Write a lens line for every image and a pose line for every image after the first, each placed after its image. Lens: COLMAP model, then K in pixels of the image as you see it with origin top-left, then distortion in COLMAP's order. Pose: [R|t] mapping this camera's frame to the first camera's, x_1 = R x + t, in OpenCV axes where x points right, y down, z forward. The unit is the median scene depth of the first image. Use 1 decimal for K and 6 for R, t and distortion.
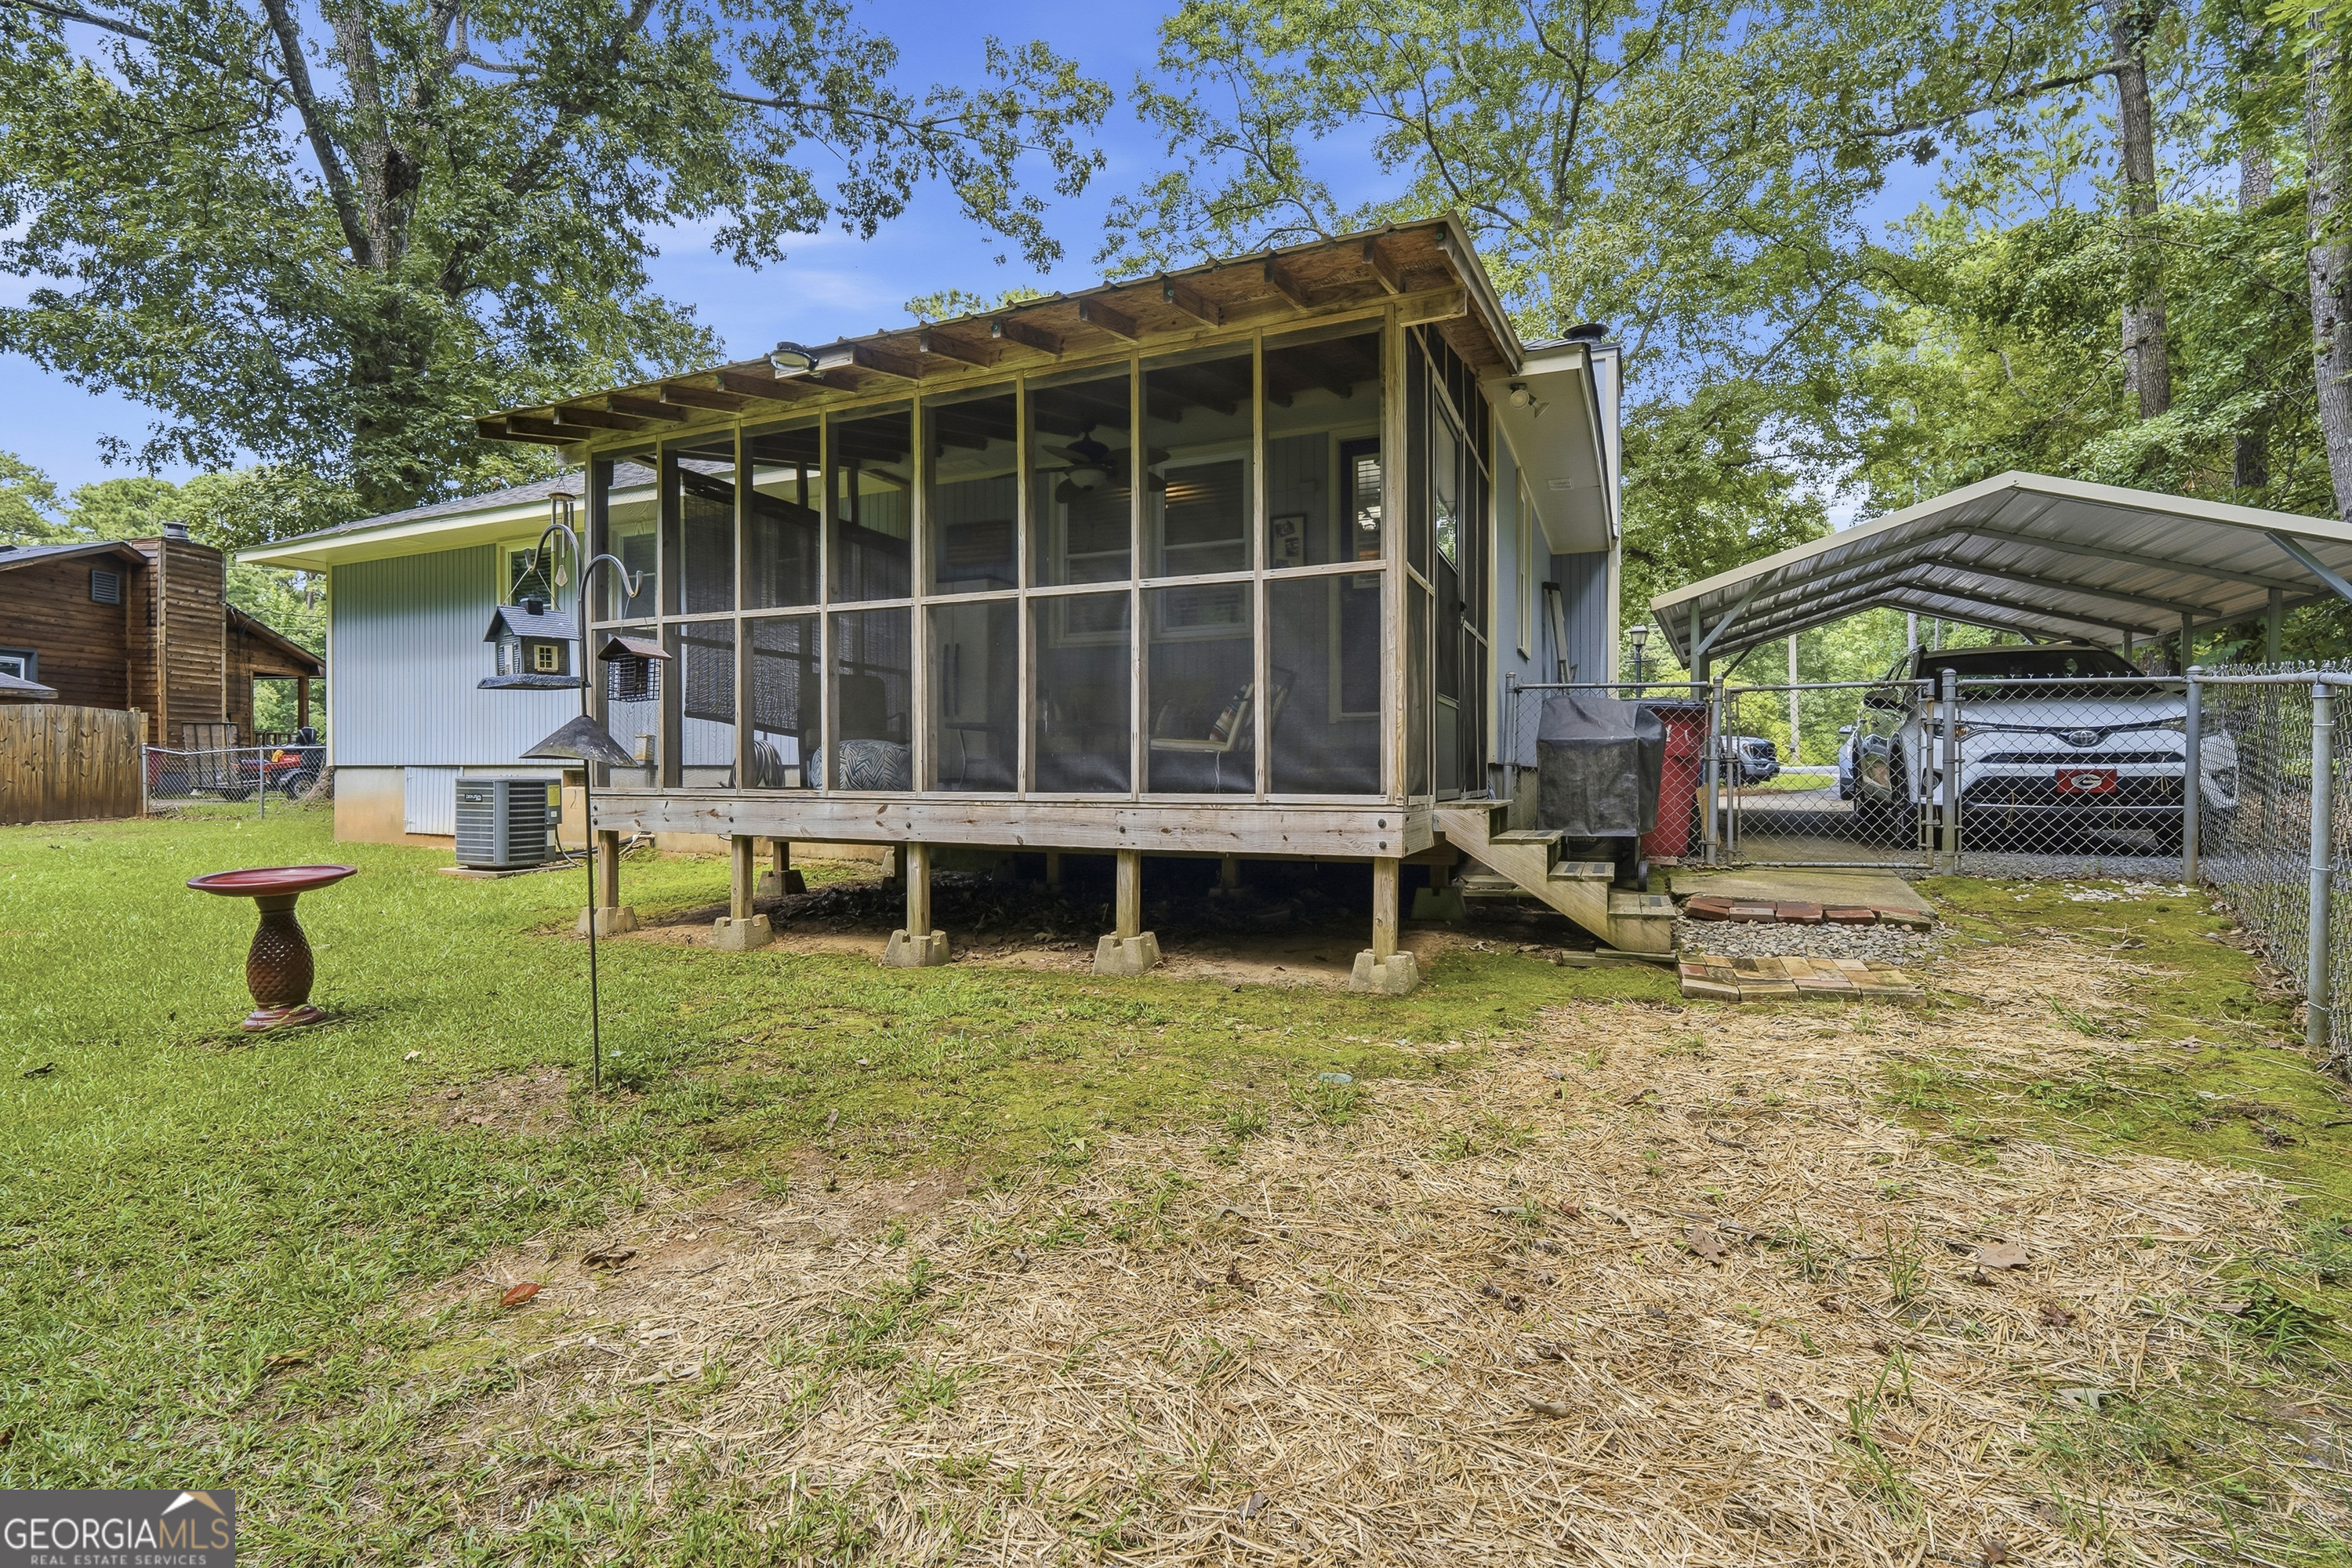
lens RADIAL K [[1065.7, 0, 1181.5], [0, 1065.7, 775.7], [0, 0, 1]] dist [-0.010103, 0.001237]
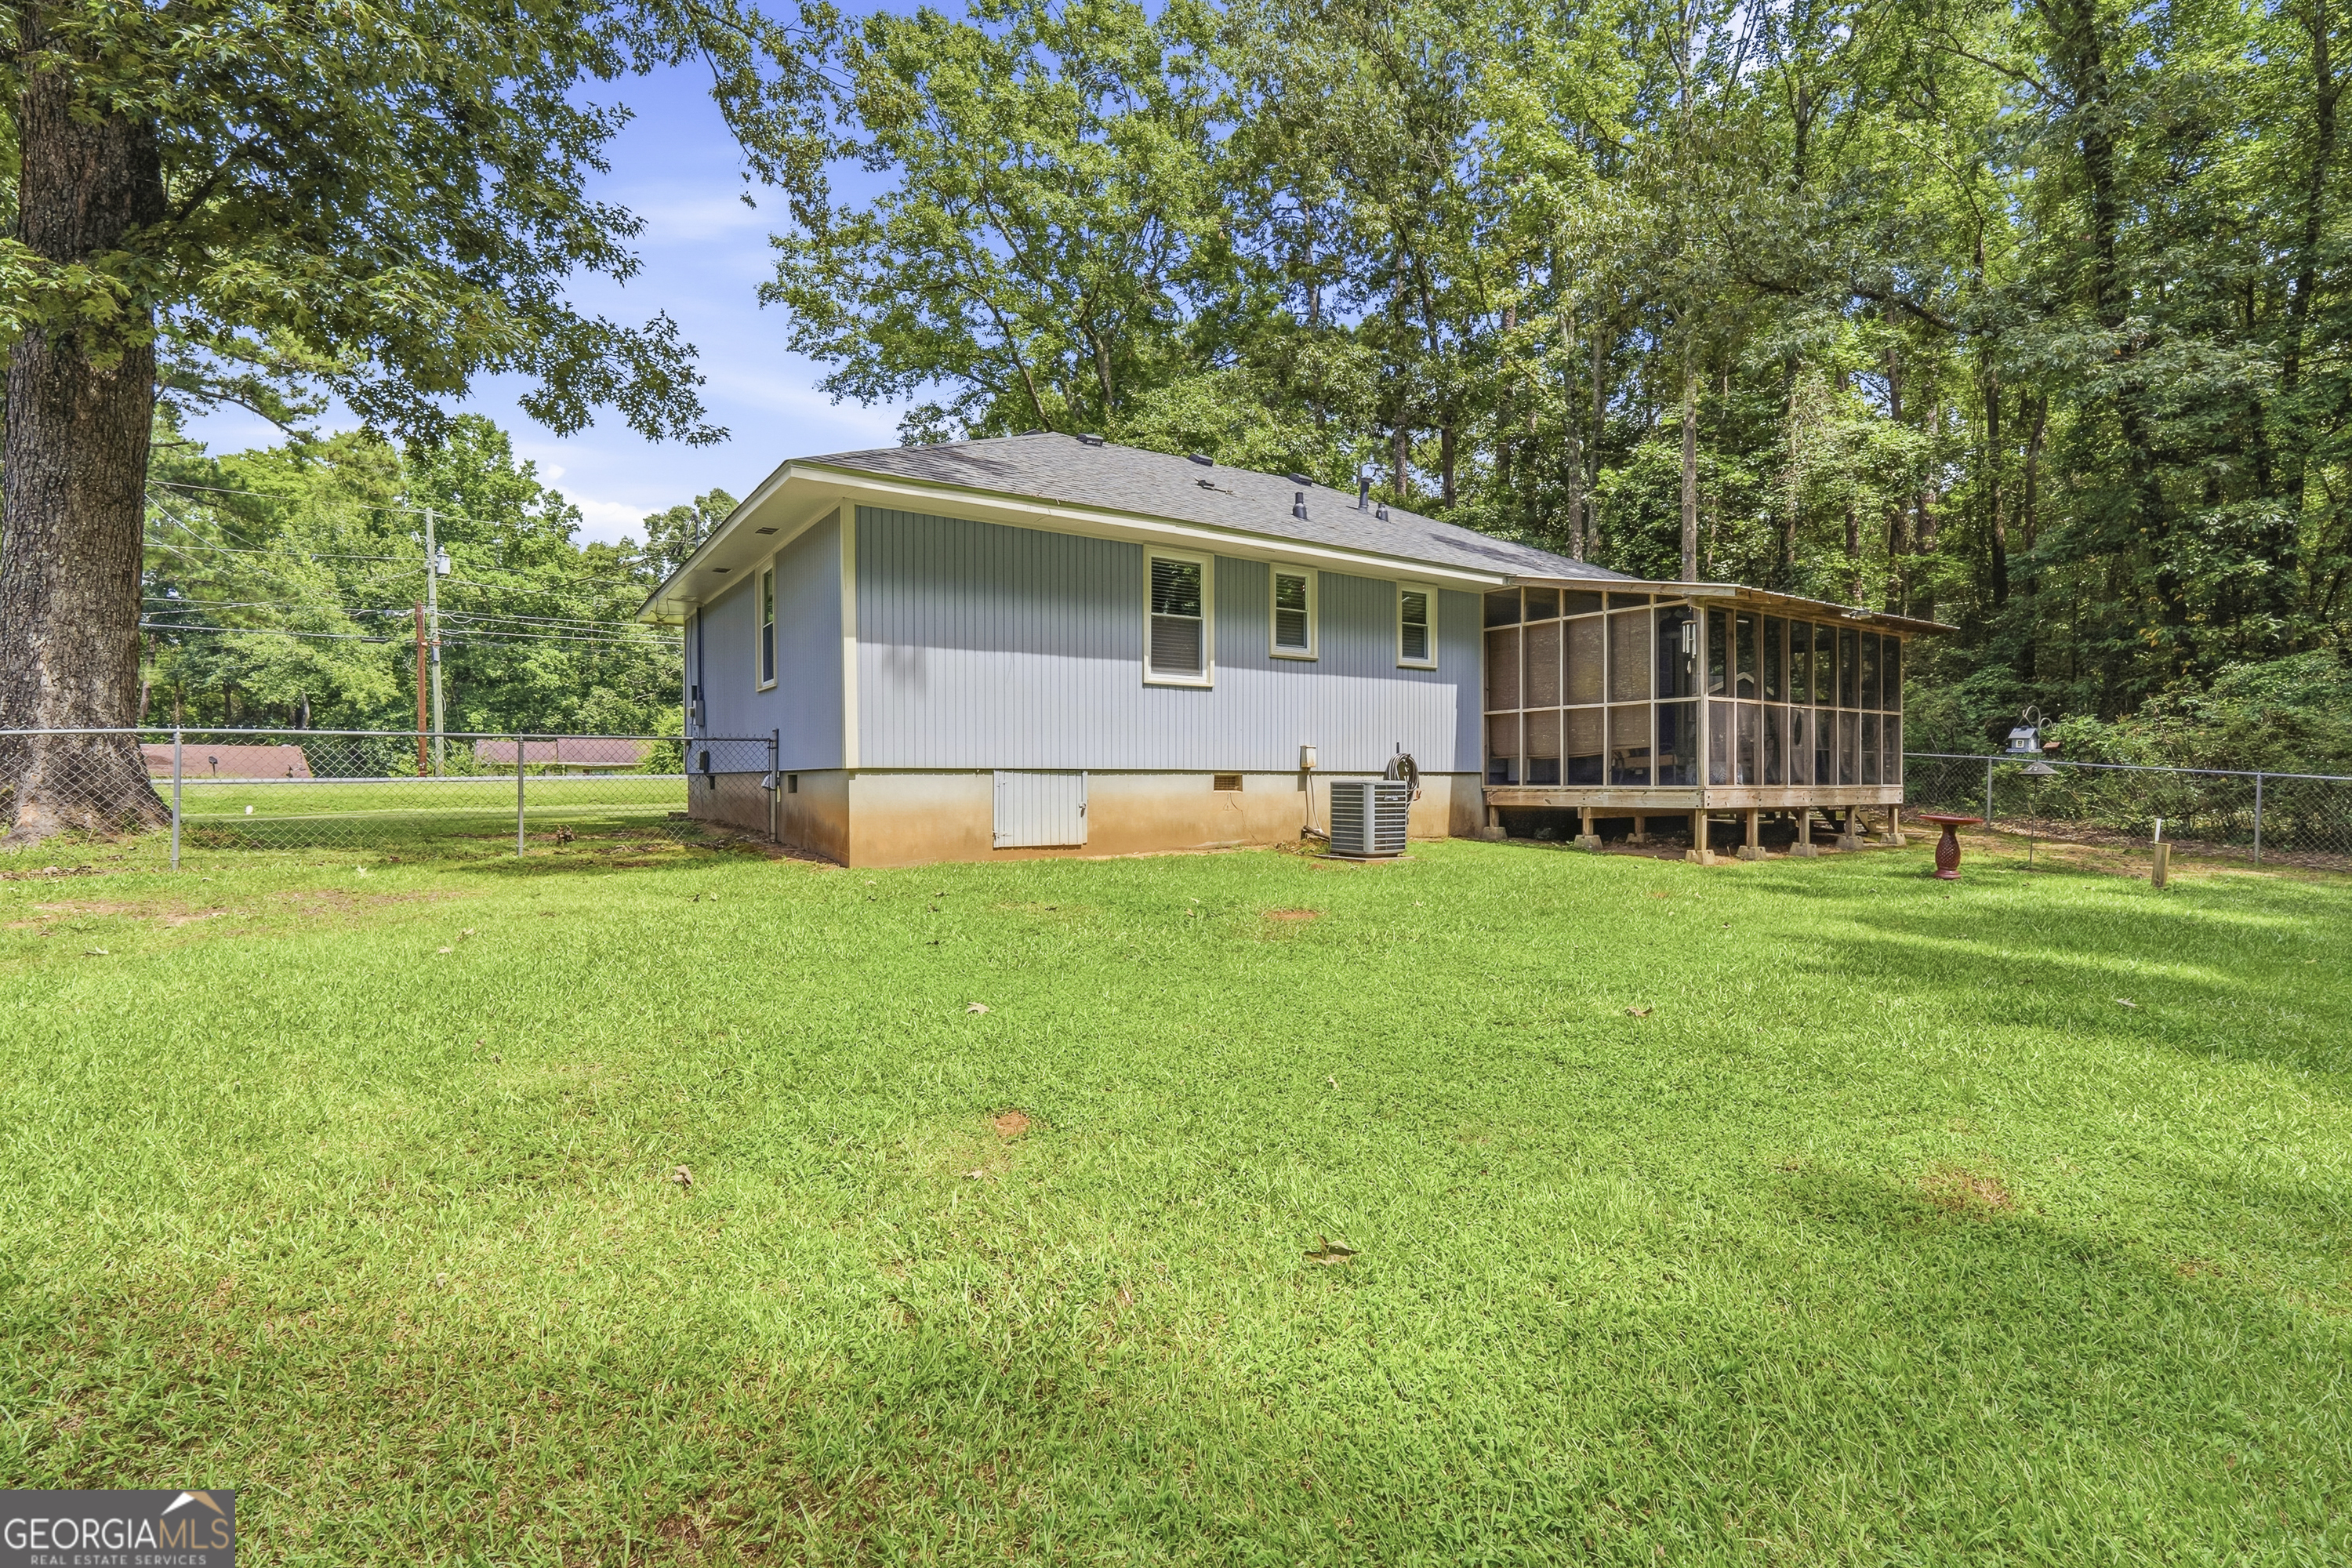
lens RADIAL K [[1065.7, 0, 1191.8], [0, 1065.7, 789.1], [0, 0, 1]] dist [-0.010103, 0.001237]
pose [[0.542921, -0.008263, 0.839743, -0.767567], [-0.002346, 0.999933, 0.011356, -0.001378], [-0.839781, -0.008135, 0.542865, 0.211961]]
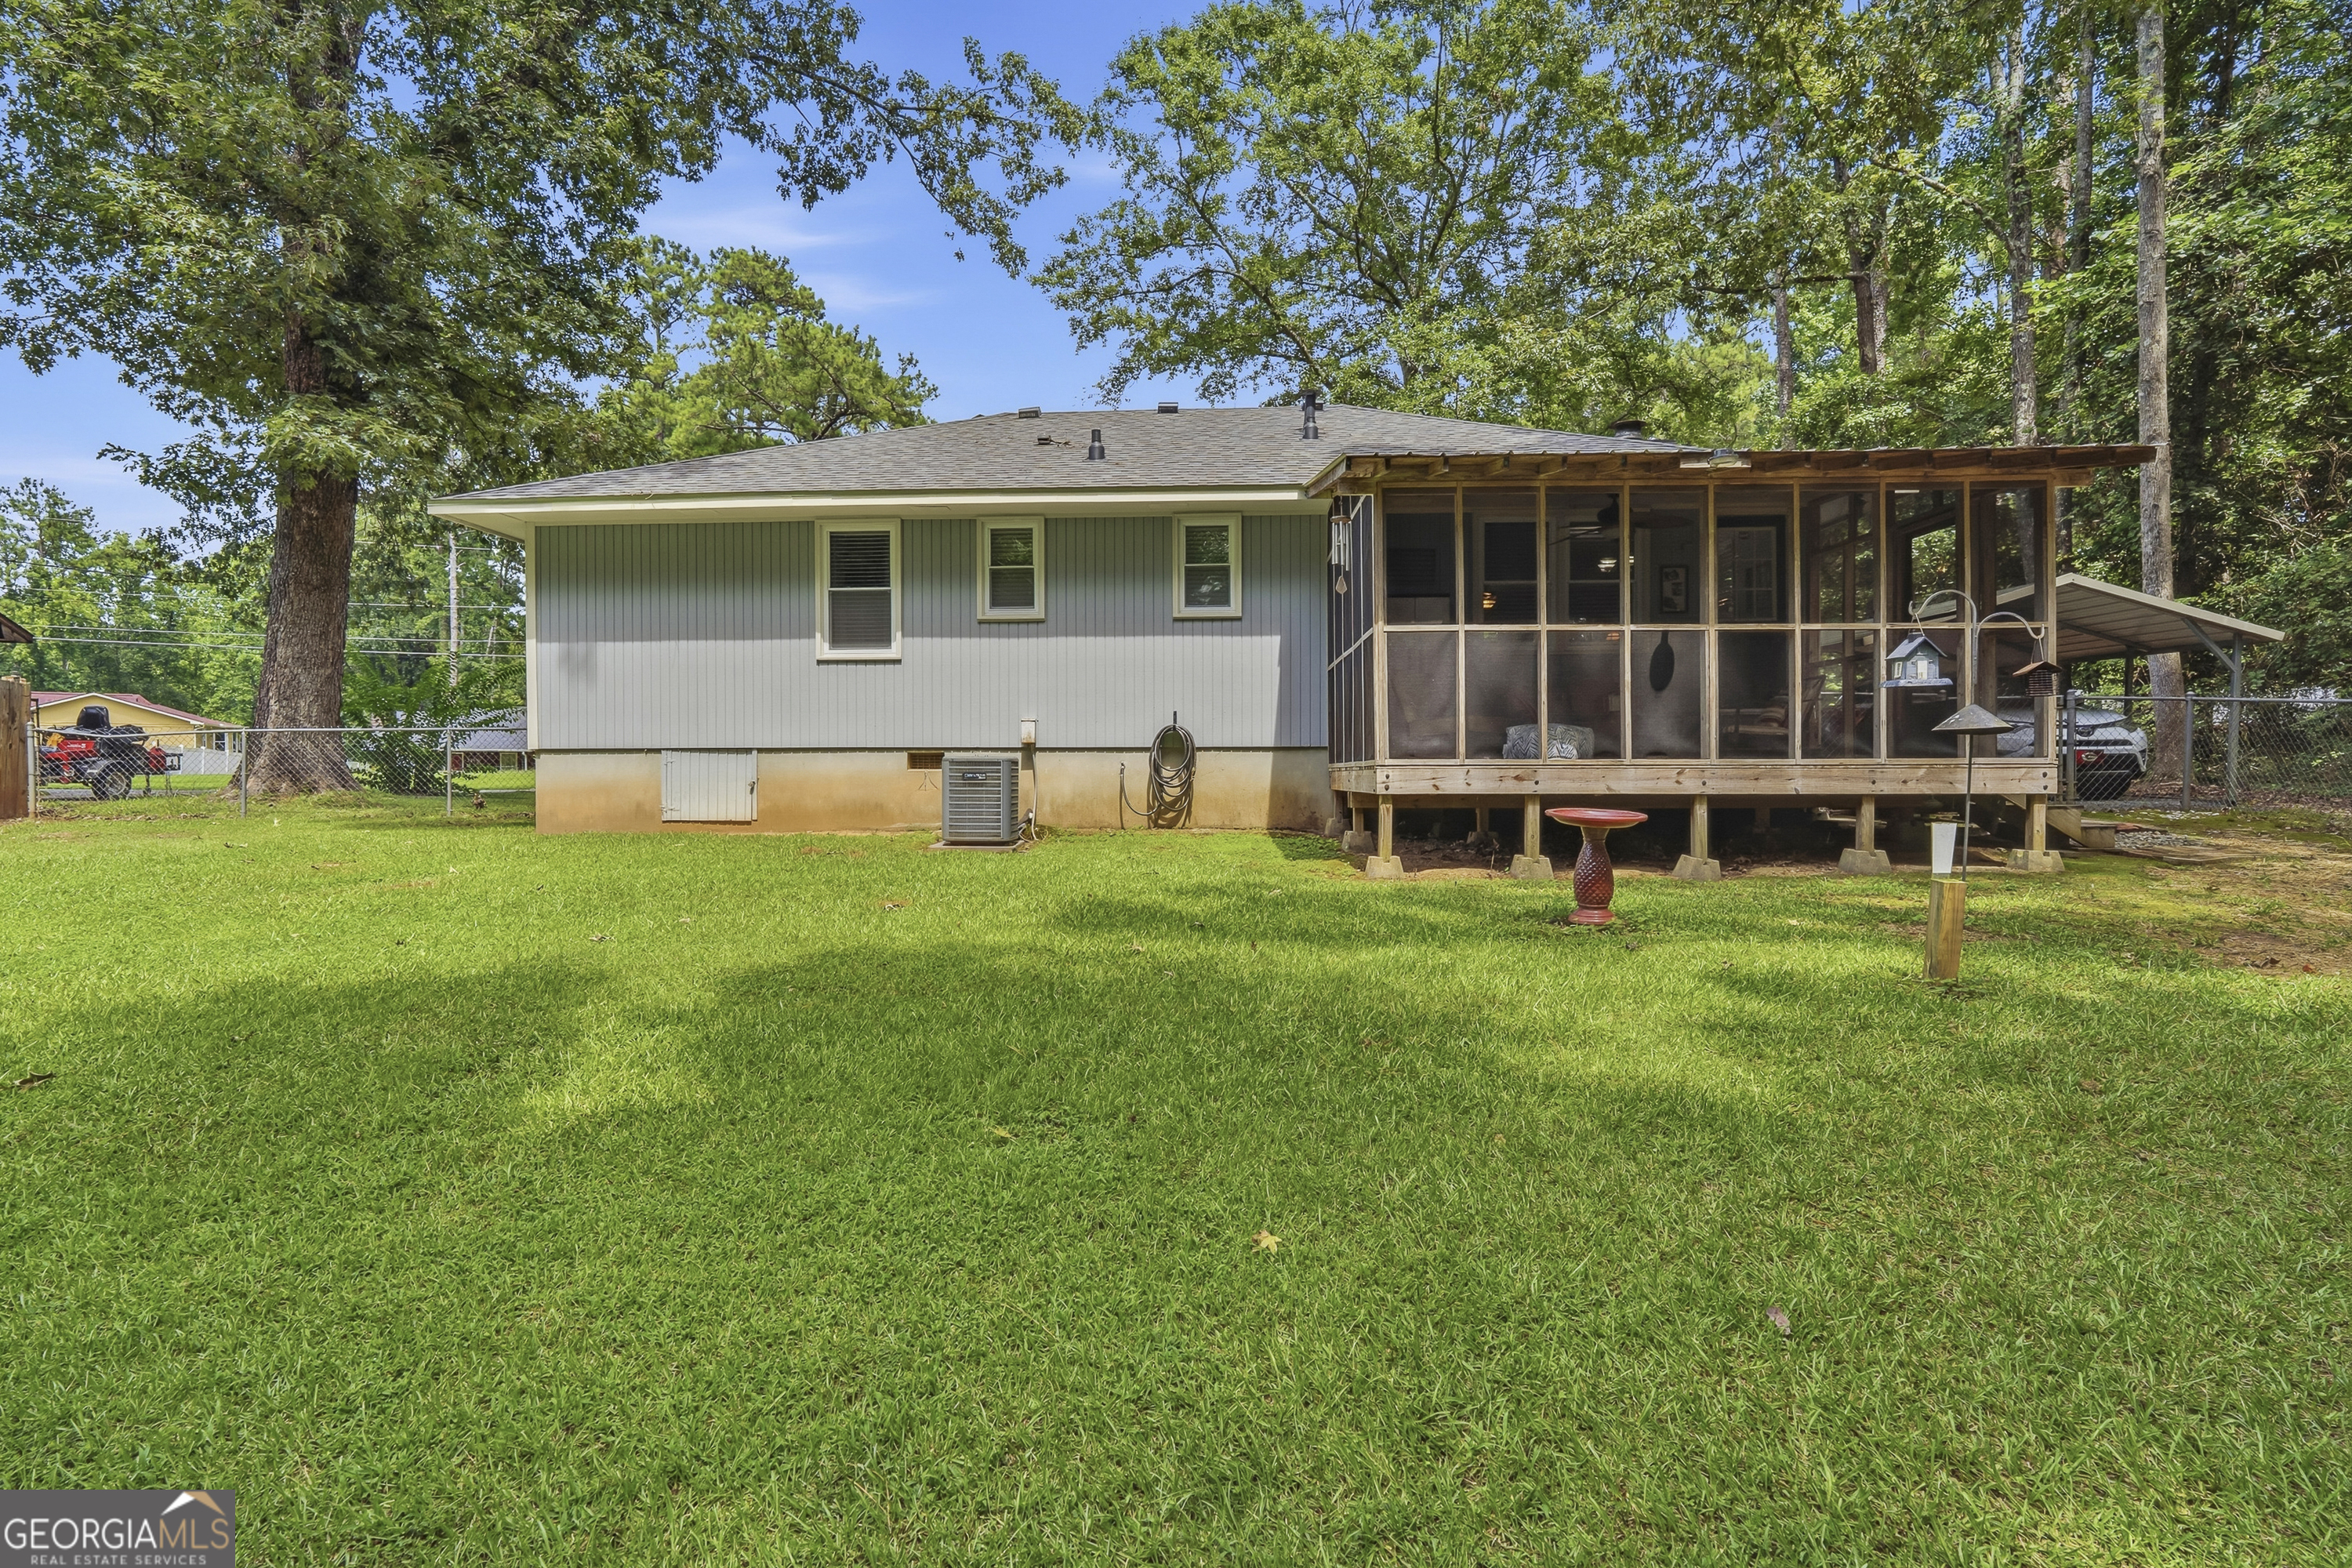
lens RADIAL K [[1065.7, 0, 1183.0], [0, 1065.7, 777.4], [0, 0, 1]] dist [-0.010103, 0.001237]
pose [[0.932574, -0.007371, 0.360904, -0.363351], [0.004461, 0.999950, 0.008895, 0.005524], [-0.360951, -0.006685, 0.932561, -0.029040]]
